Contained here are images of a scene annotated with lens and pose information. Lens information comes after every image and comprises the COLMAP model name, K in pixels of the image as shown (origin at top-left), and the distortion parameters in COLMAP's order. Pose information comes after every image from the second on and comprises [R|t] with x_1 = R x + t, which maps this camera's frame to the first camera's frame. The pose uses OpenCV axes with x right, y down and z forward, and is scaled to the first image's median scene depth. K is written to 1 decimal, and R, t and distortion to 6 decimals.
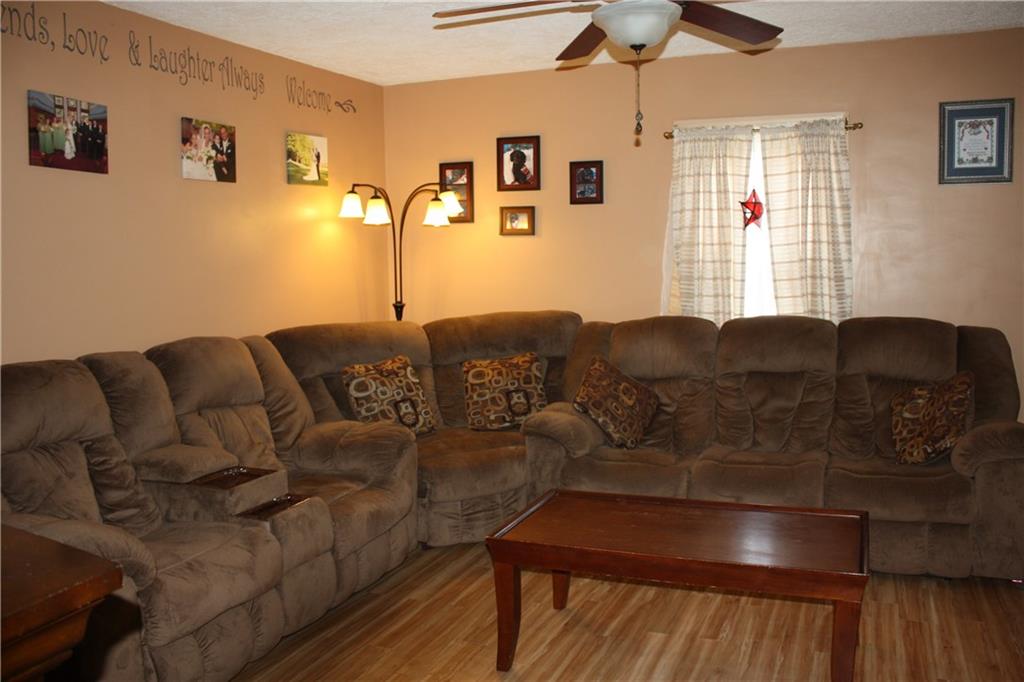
lens RADIAL K [[856.8, 0, 525.7], [0, 856.8, 340.7], [0, 0, 1]] dist [-0.170307, 0.144114]
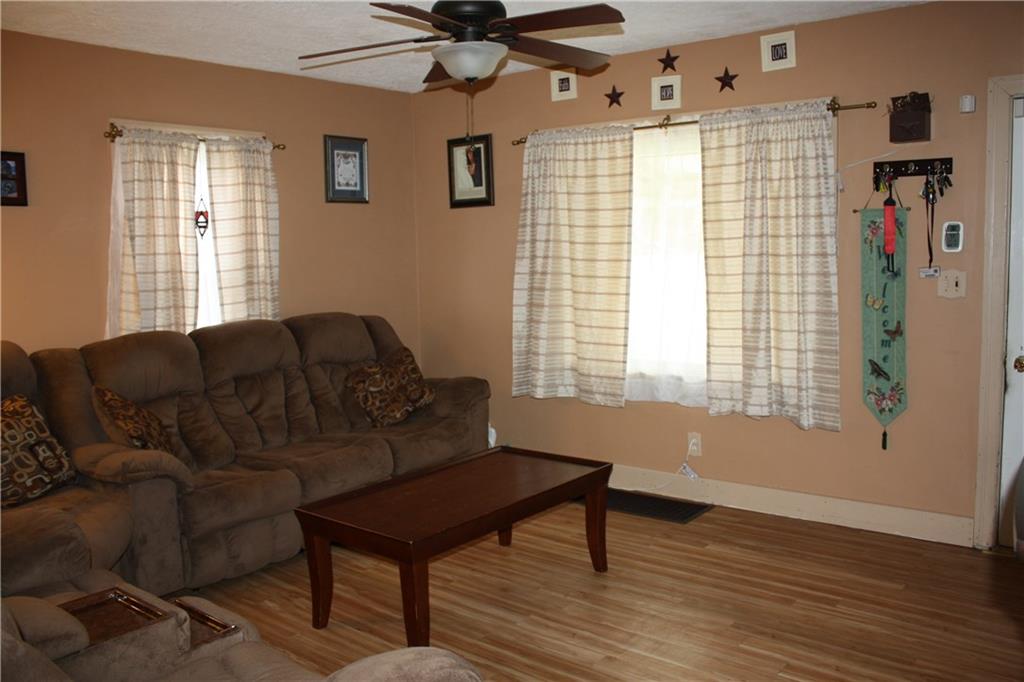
lens RADIAL K [[856.8, 0, 525.7], [0, 856.8, 340.7], [0, 0, 1]] dist [-0.170307, 0.144114]
pose [[0.284172, -0.088427, 0.954687, -0.613131], [0.122328, 0.990944, 0.055373, -0.021045], [-0.950938, 0.101049, 0.292416, 0.379245]]
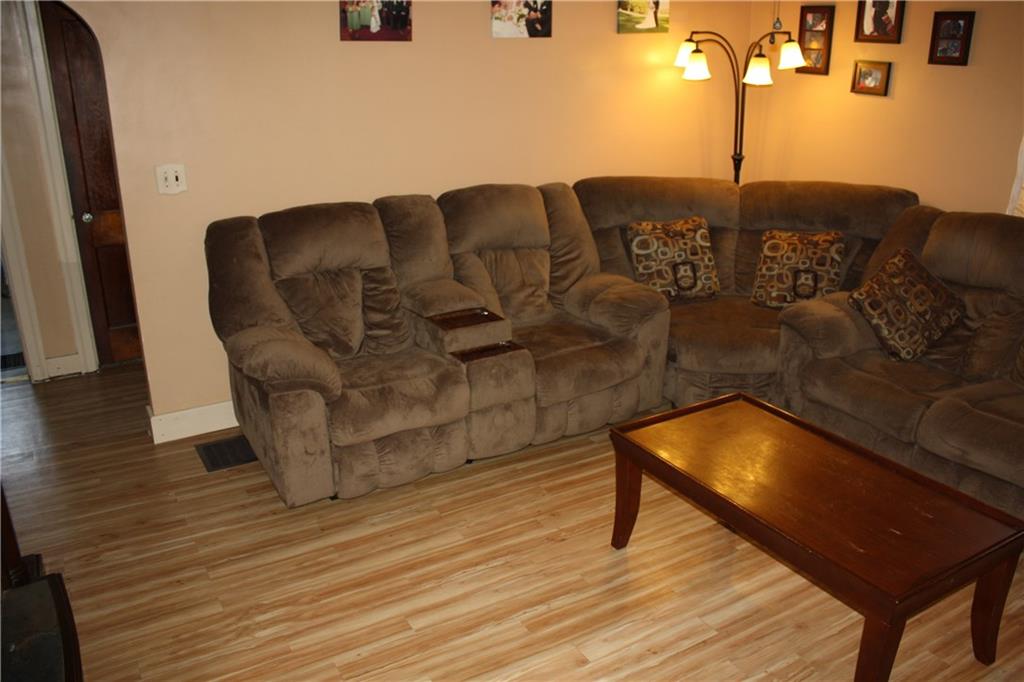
lens RADIAL K [[856.8, 0, 525.7], [0, 856.8, 340.7], [0, 0, 1]] dist [-0.170307, 0.144114]
pose [[0.798158, 0.219496, -0.561040, 0.295743], [-0.071889, 0.959313, 0.273040, -0.104665], [0.598144, -0.177597, 0.781462, 0.080710]]
